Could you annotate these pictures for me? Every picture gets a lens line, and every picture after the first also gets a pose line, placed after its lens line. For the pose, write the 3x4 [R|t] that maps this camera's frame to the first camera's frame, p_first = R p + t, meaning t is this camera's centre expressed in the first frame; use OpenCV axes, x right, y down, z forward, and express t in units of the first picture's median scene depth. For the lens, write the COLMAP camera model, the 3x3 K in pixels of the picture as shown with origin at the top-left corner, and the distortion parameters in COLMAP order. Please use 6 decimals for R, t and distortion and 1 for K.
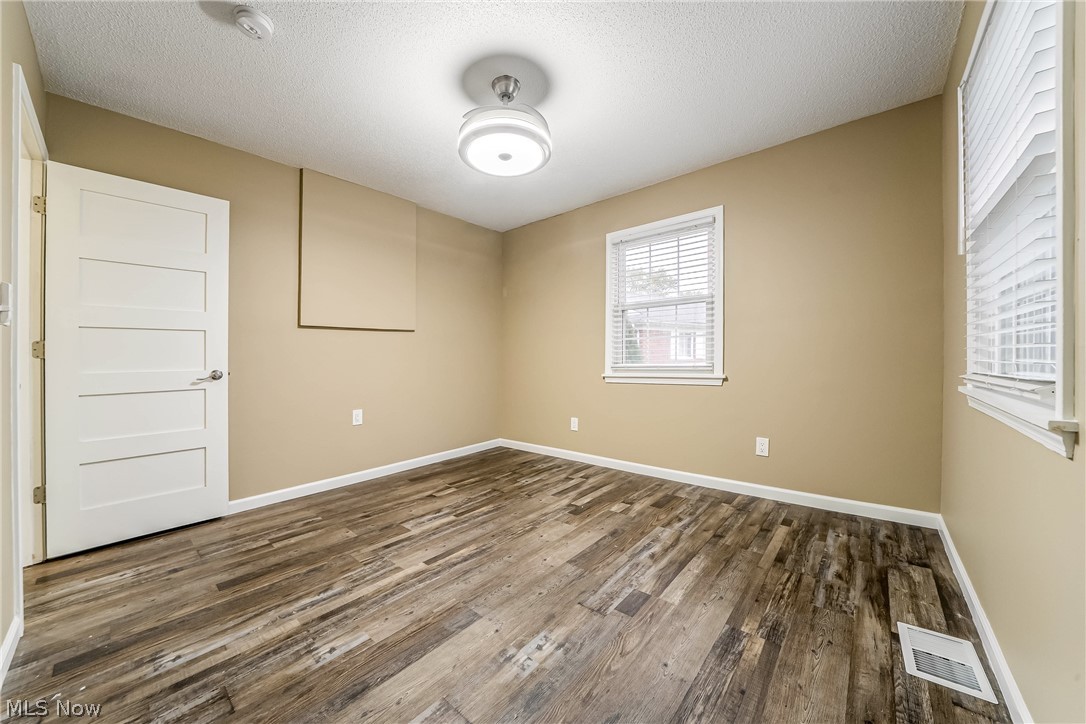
lens RADIAL K [[378.3, 0, 543.0], [0, 378.3, 362.0], [0, 0, 1]] dist [-0.020380, -0.000039]
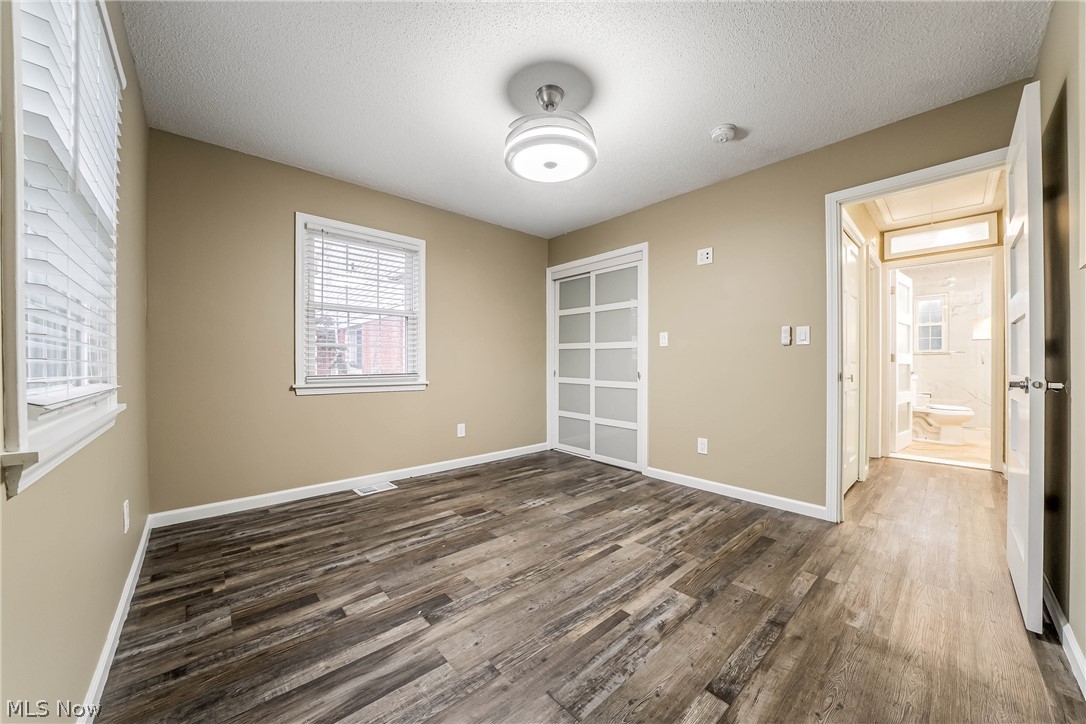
lens RADIAL K [[378.3, 0, 543.0], [0, 378.3, 362.0], [0, 0, 1]] dist [-0.020380, -0.000039]
pose [[-0.991528, 0.015002, 0.129020, -0.219475], [0.014769, 0.999887, -0.002765, -0.014498], [-0.129047, -0.000836, -0.991638, 1.973324]]
